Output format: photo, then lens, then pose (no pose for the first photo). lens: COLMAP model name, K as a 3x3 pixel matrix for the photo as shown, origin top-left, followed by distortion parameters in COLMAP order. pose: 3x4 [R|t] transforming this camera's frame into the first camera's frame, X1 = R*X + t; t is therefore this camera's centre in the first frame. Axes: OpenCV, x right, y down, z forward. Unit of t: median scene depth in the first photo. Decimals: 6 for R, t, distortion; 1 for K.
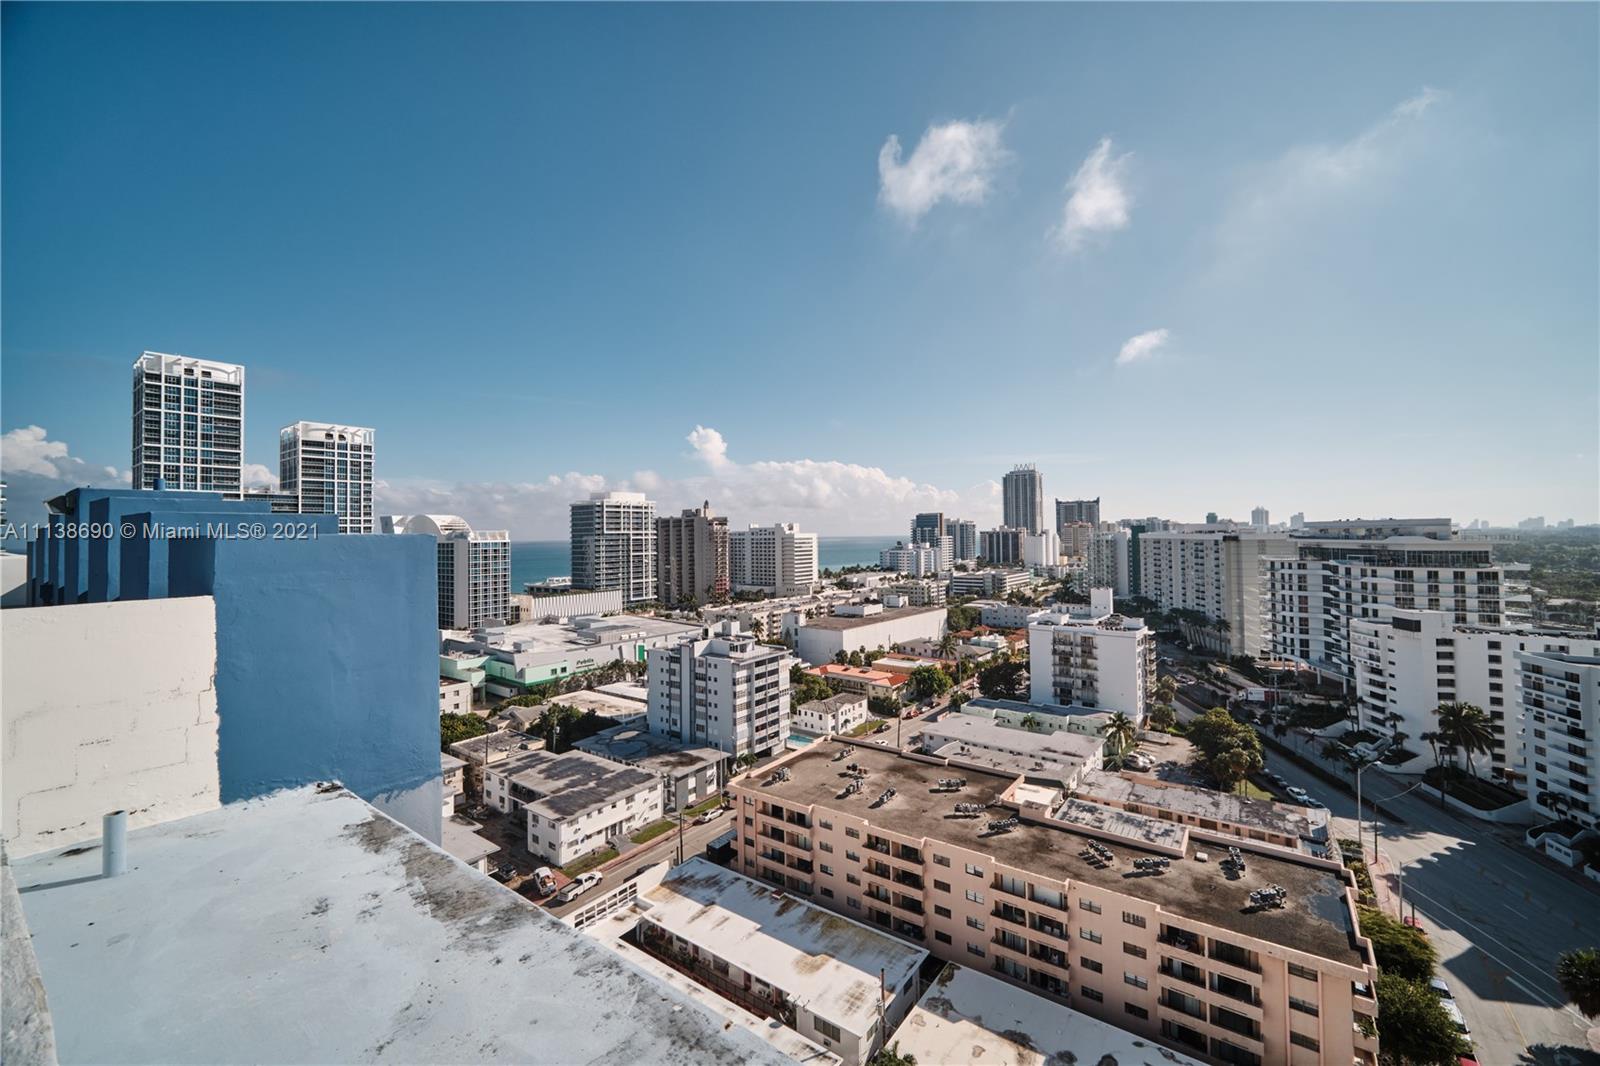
lens RADIAL K [[632.1, 0, 819.7], [0, 632.1, 520.6], [0, 0, 1]] dist [-0.000911, -0.000310]
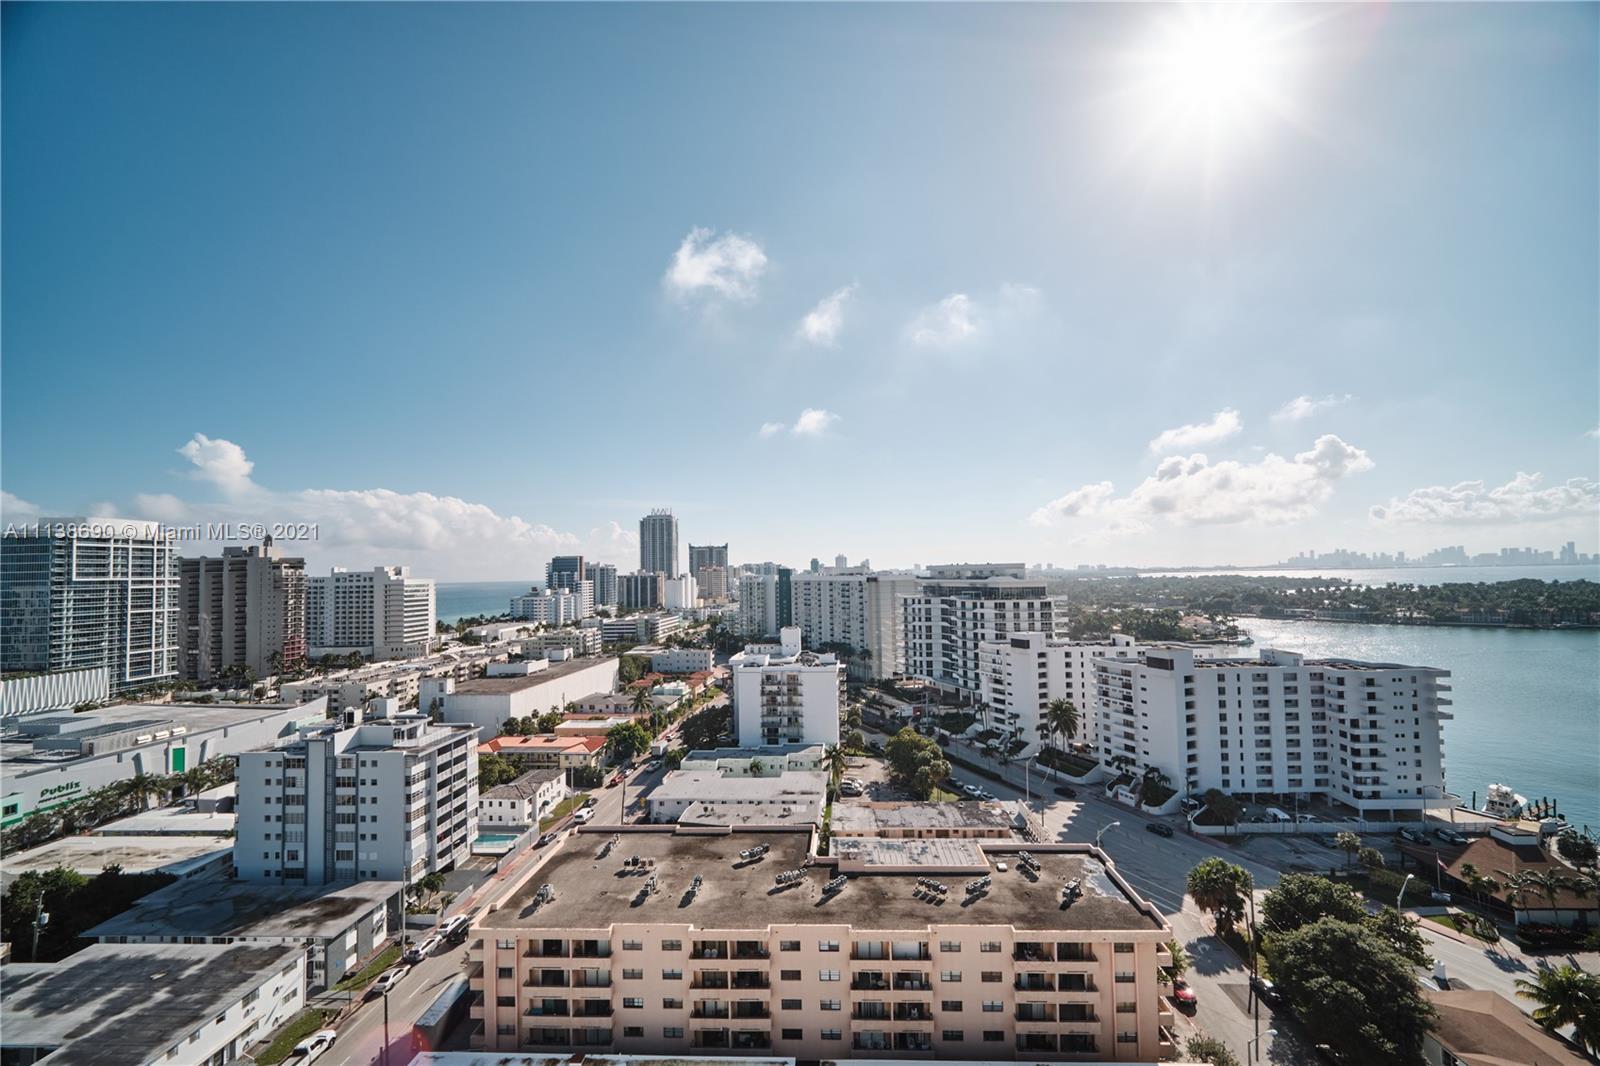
lens RADIAL K [[631.0, 0, 788.8], [0, 631.0, 549.9], [0, 0, 1]] dist [-0.001959, -0.000102]
pose [[0.840138, 0.016741, 0.542114, -0.177826], [-0.003391, 0.999666, -0.025616, 0.005251], [-0.542362, 0.019683, 0.839914, 0.152725]]
